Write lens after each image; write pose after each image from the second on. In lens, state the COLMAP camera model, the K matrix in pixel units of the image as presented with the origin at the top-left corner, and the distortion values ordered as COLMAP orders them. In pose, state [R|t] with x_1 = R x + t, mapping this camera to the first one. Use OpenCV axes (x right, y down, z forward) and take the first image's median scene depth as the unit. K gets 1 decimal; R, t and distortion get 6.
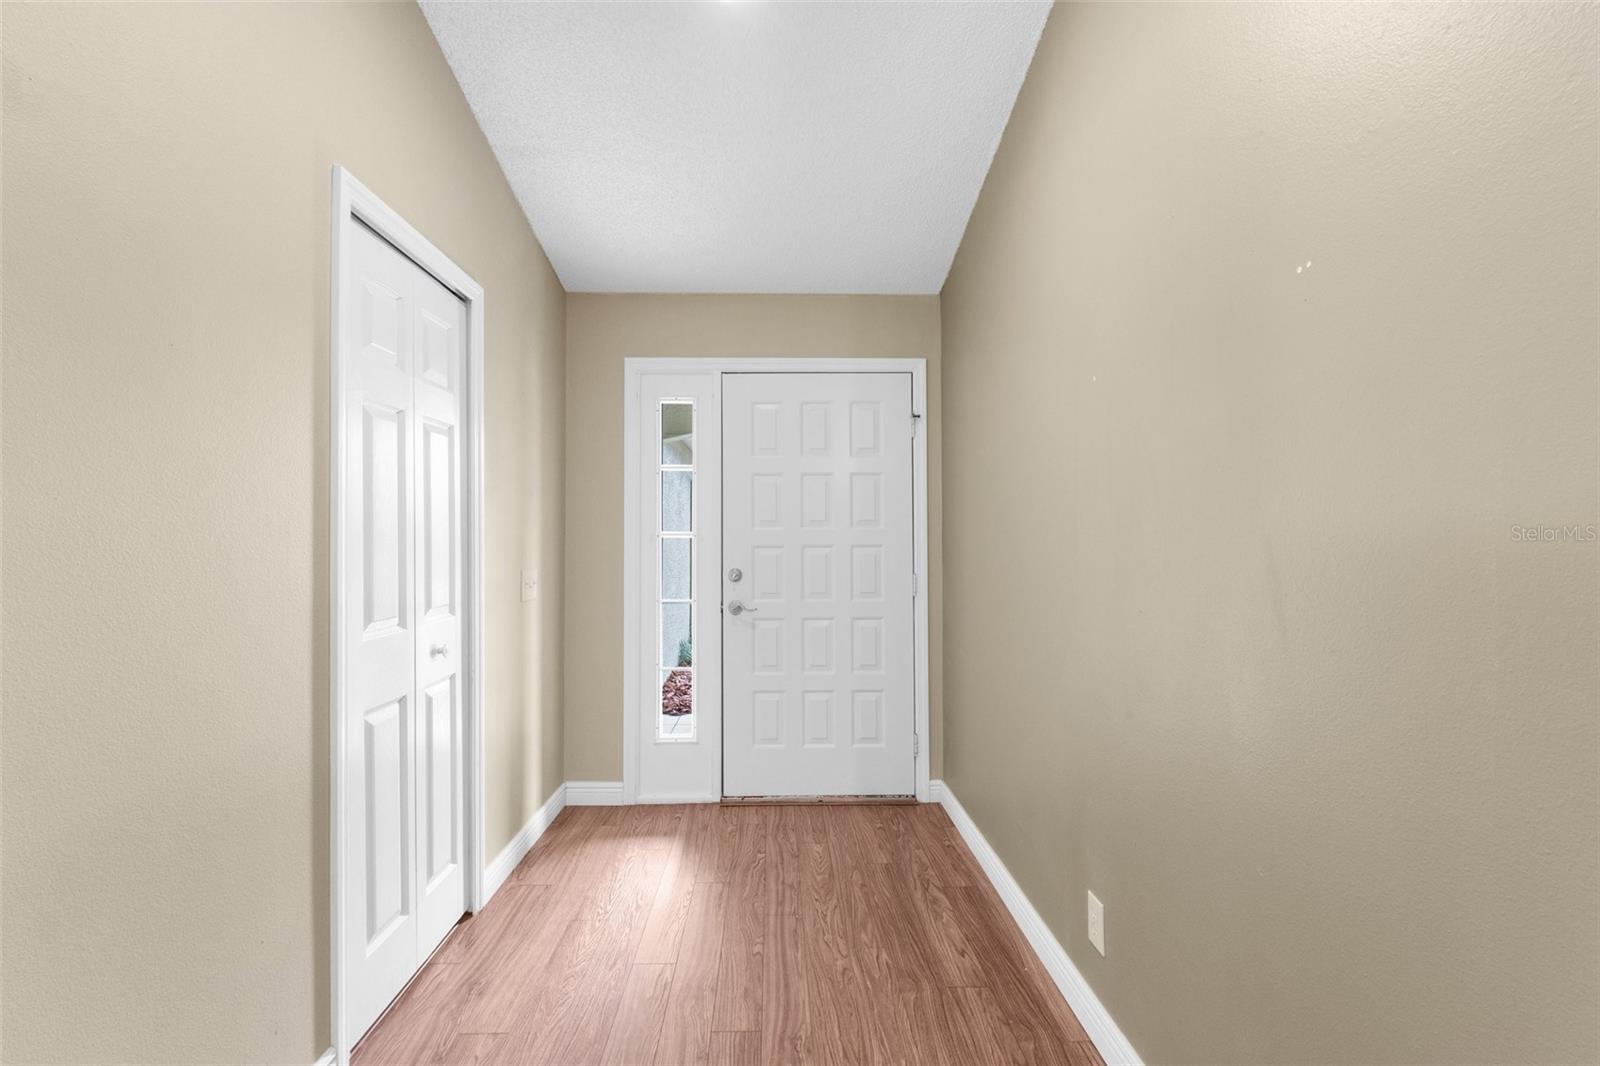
lens RADIAL K [[696.9, 0, 787.9], [0, 696.9, 527.4], [0, 0, 1]] dist [0.001589, -0.002982]
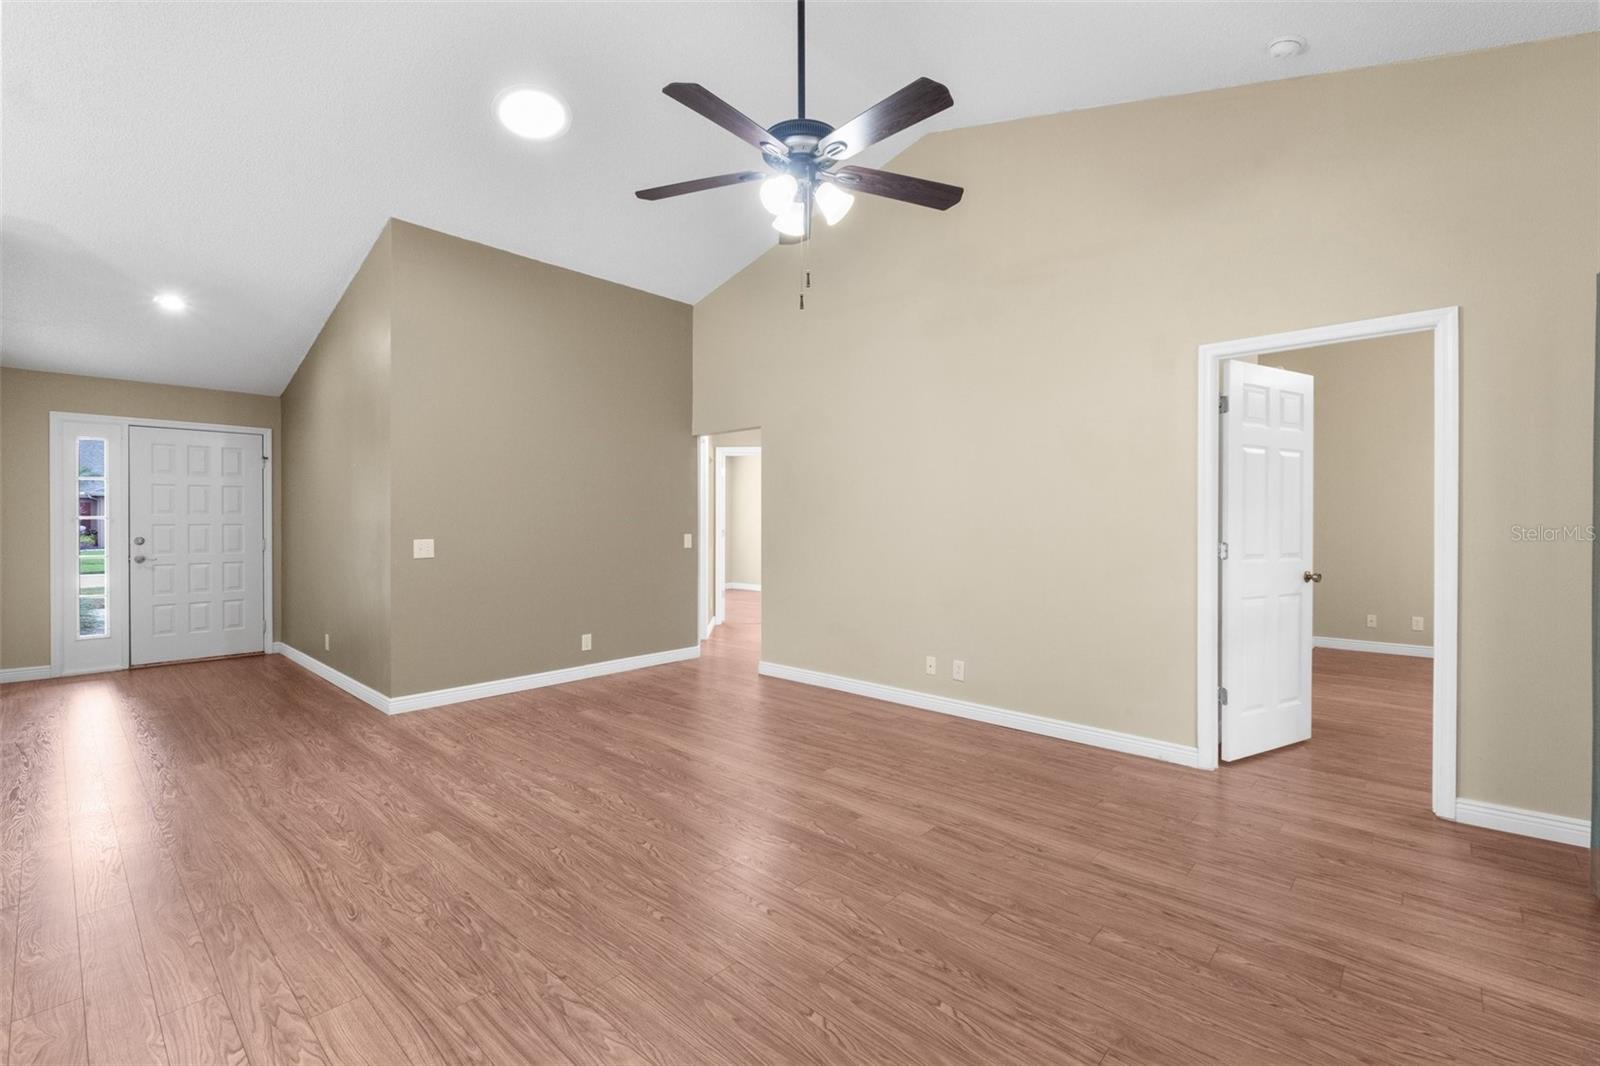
lens RADIAL K [[696.9, 0, 785.8], [0, 696.9, 524.9], [0, 0, 1]] dist [0.001589, -0.002982]
pose [[0.695514, -0.000859, 0.718512, -0.206460], [-0.013766, 0.999800, 0.014521, -0.020417], [-0.718381, -0.019990, 0.695363, -1.422478]]
